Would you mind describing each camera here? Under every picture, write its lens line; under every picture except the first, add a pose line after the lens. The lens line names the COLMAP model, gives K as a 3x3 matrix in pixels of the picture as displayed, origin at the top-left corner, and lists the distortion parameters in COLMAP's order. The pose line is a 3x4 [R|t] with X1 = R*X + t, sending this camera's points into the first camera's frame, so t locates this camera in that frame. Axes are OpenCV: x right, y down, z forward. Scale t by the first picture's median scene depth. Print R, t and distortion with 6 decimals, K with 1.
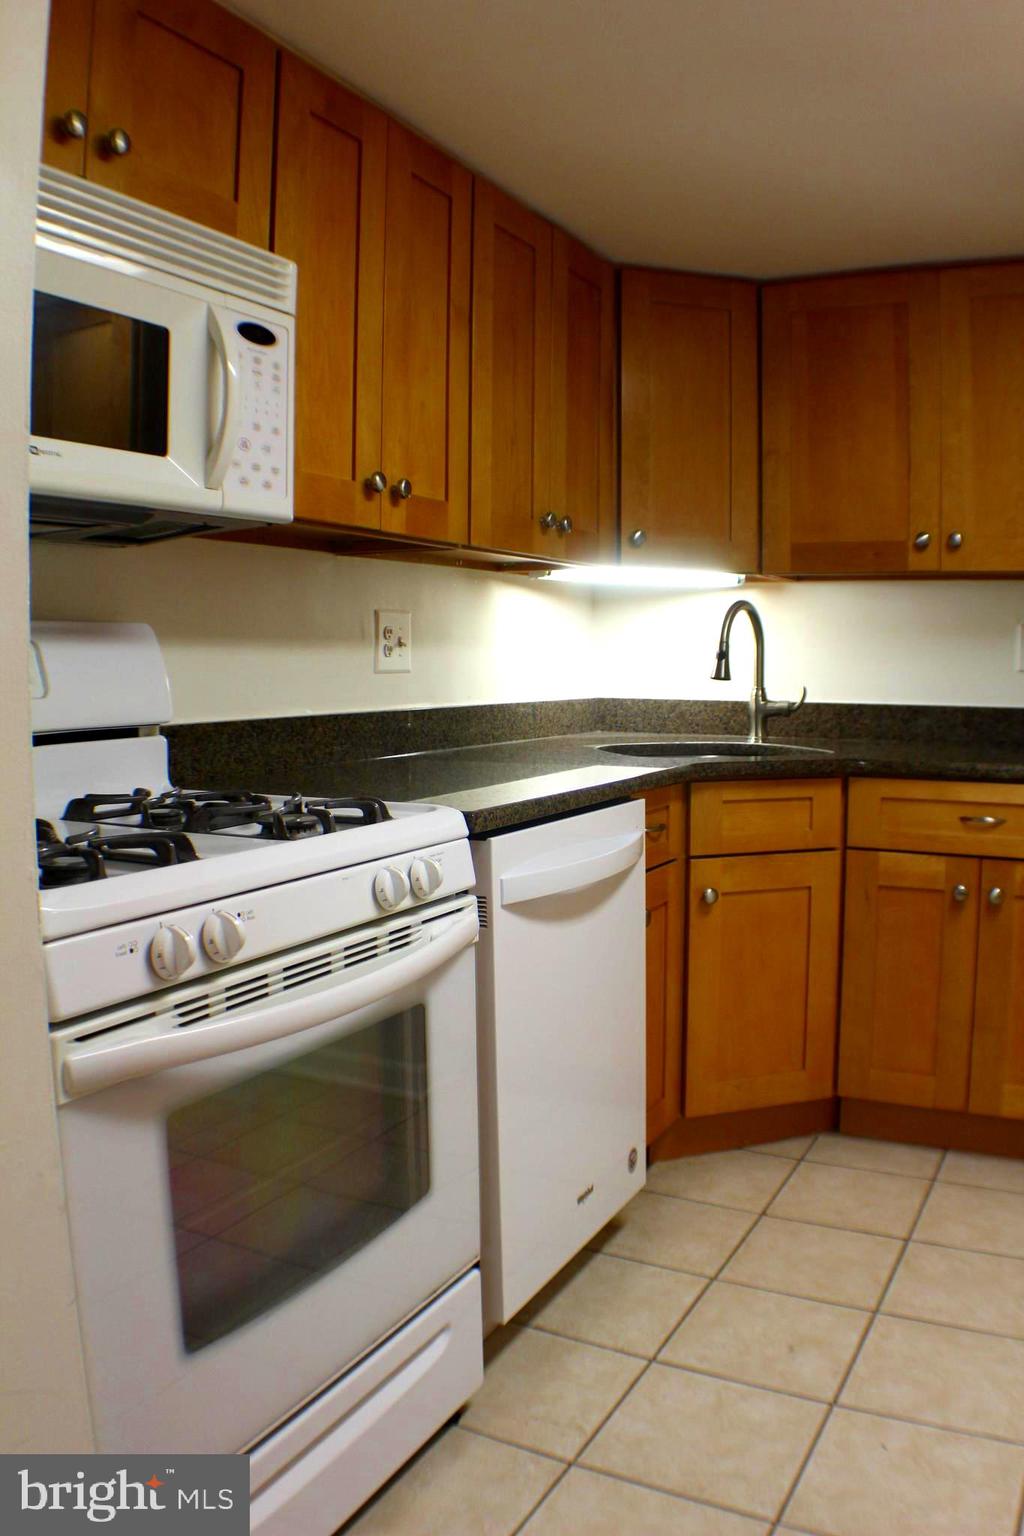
lens RADIAL K [[1221.9, 0, 511.8], [0, 1221.9, 749.2], [0, 0, 1]] dist [-0.189510, 0.057887]
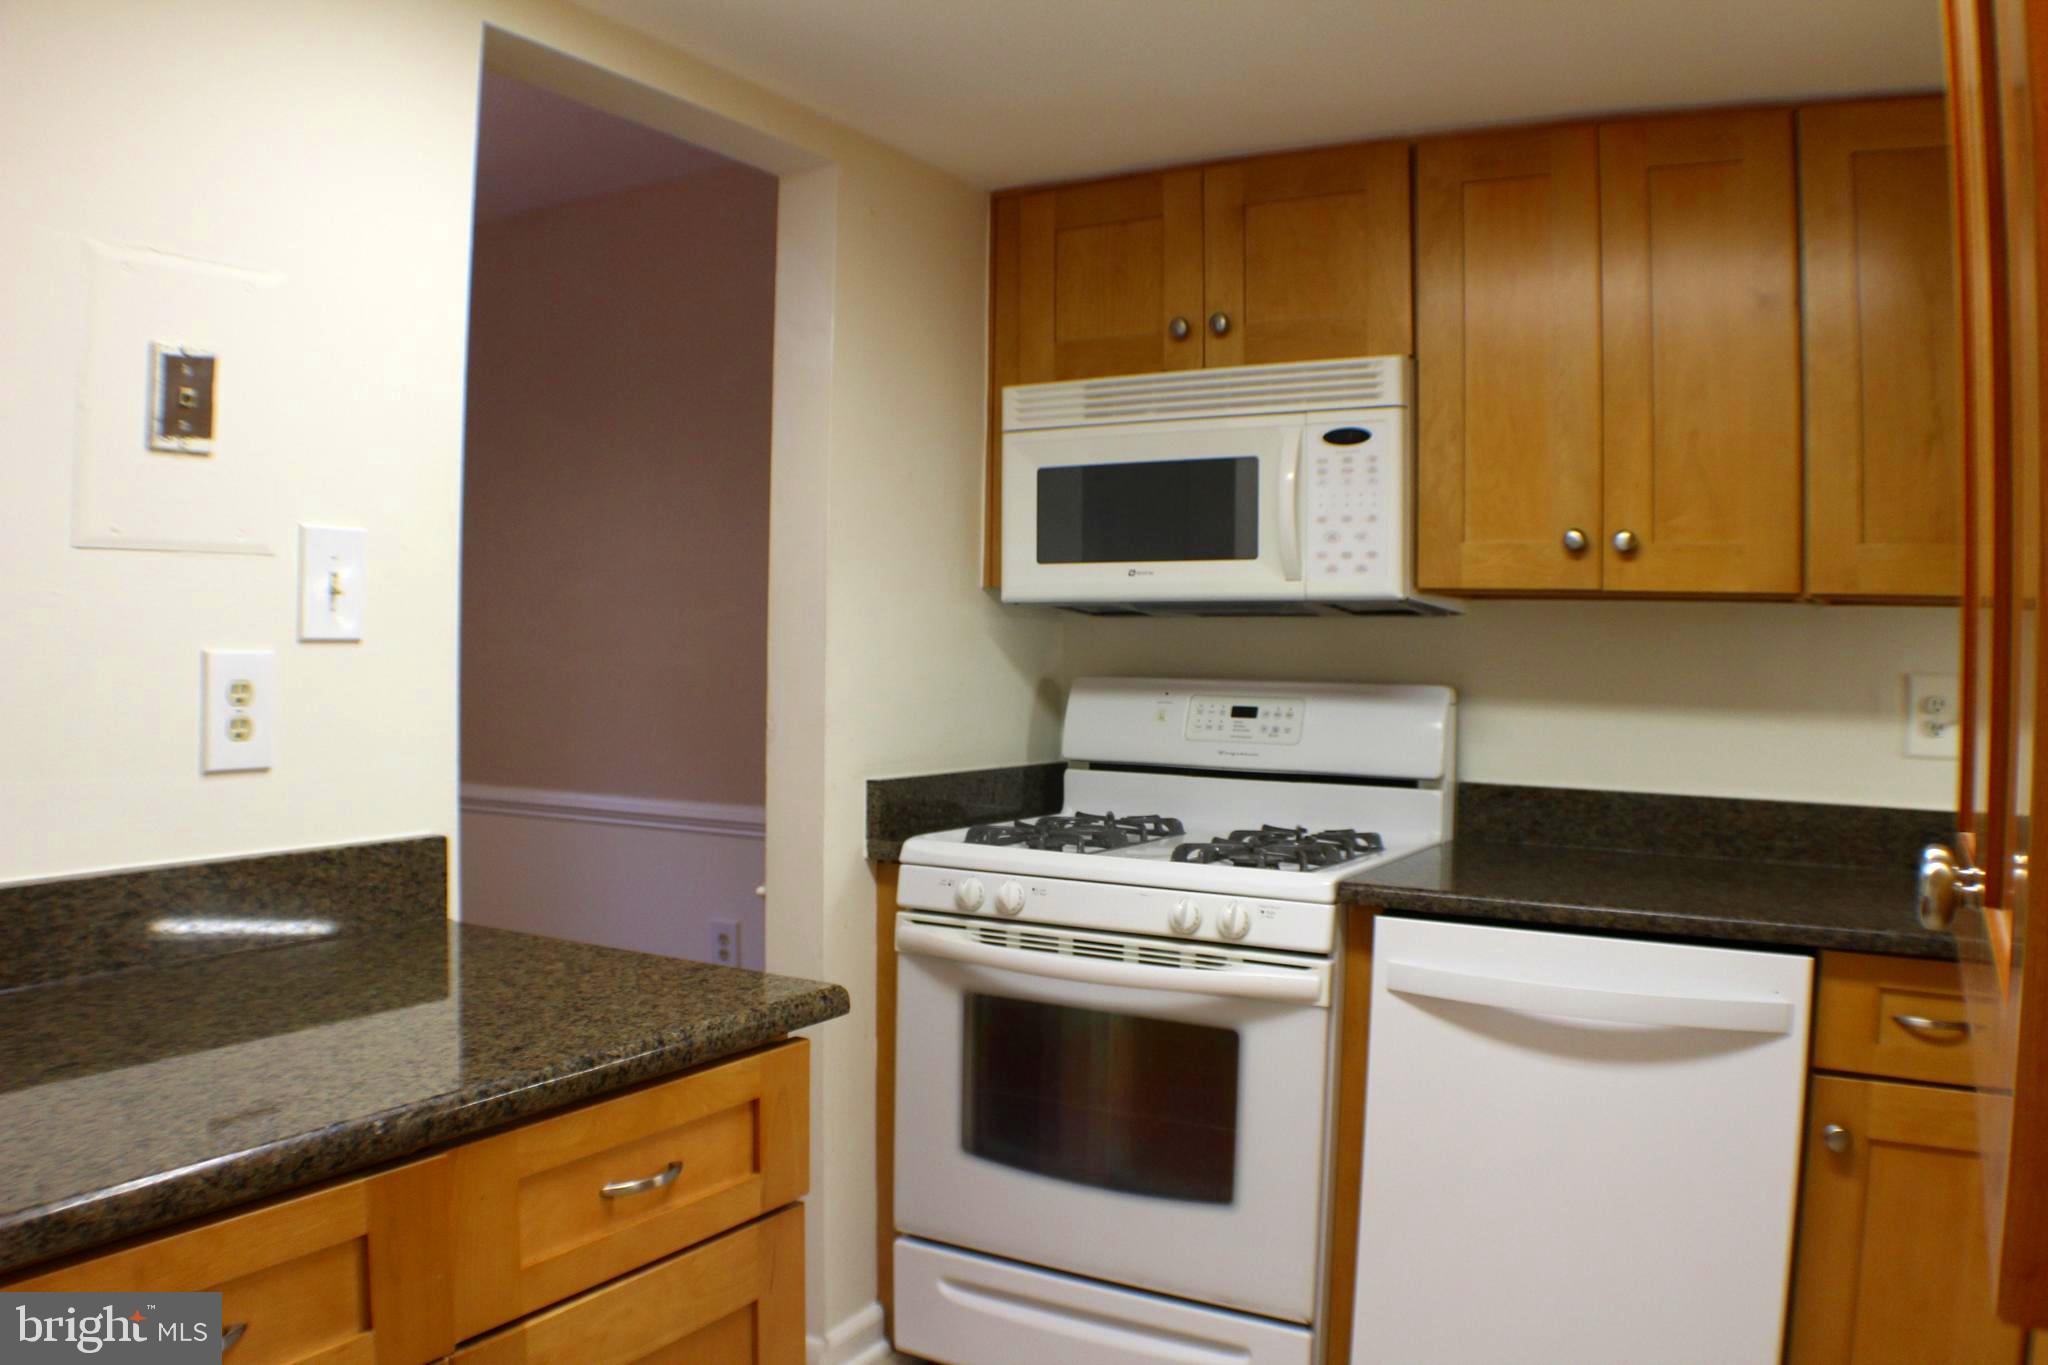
lens RADIAL K [[1626.7, 0, 1032.4], [0, 1626.7, 684.5], [0, 0, 1]] dist [-0.193618, 0.053018]
pose [[-0.038212, 0.023651, -0.998990, 1.269297], [-0.094087, 0.995193, 0.027160, -0.121546], [0.994830, 0.095030, -0.035803, 0.738963]]
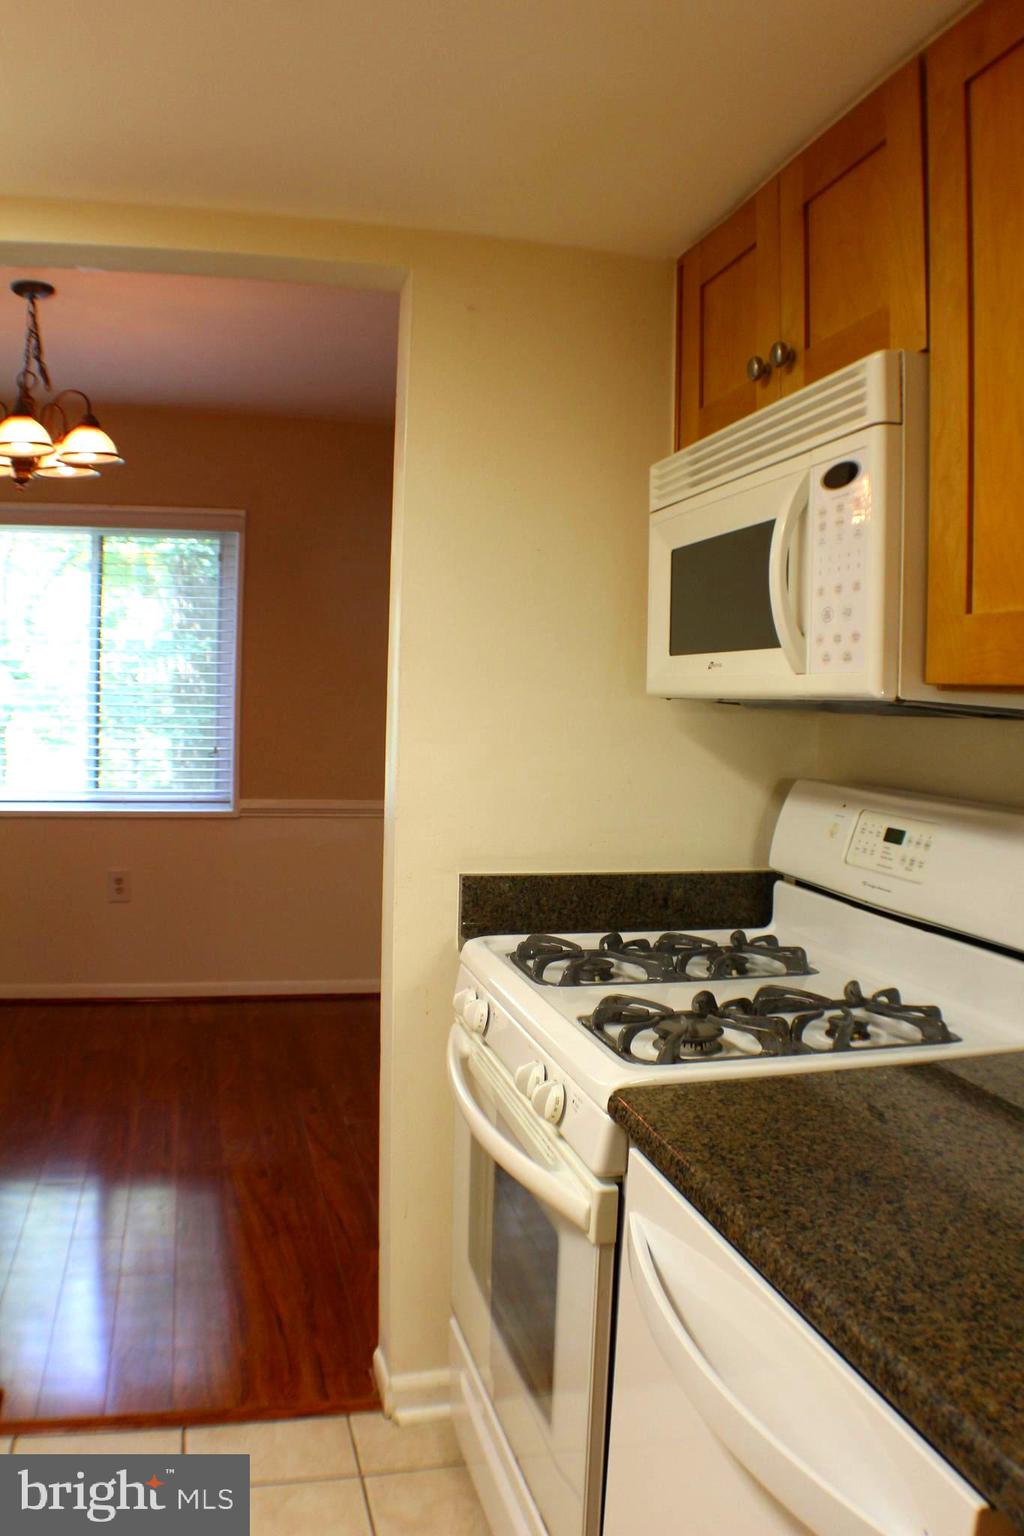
lens RADIAL K [[1220.1, 0, 515.5], [0, 1220.1, 770.0], [0, 0, 1]] dist [-0.193618, 0.053018]
pose [[-0.737194, 0.026882, -0.675146, 0.487188], [-0.076563, 0.989449, 0.122996, -0.220614], [0.671329, 0.142363, -0.727358, 1.403433]]
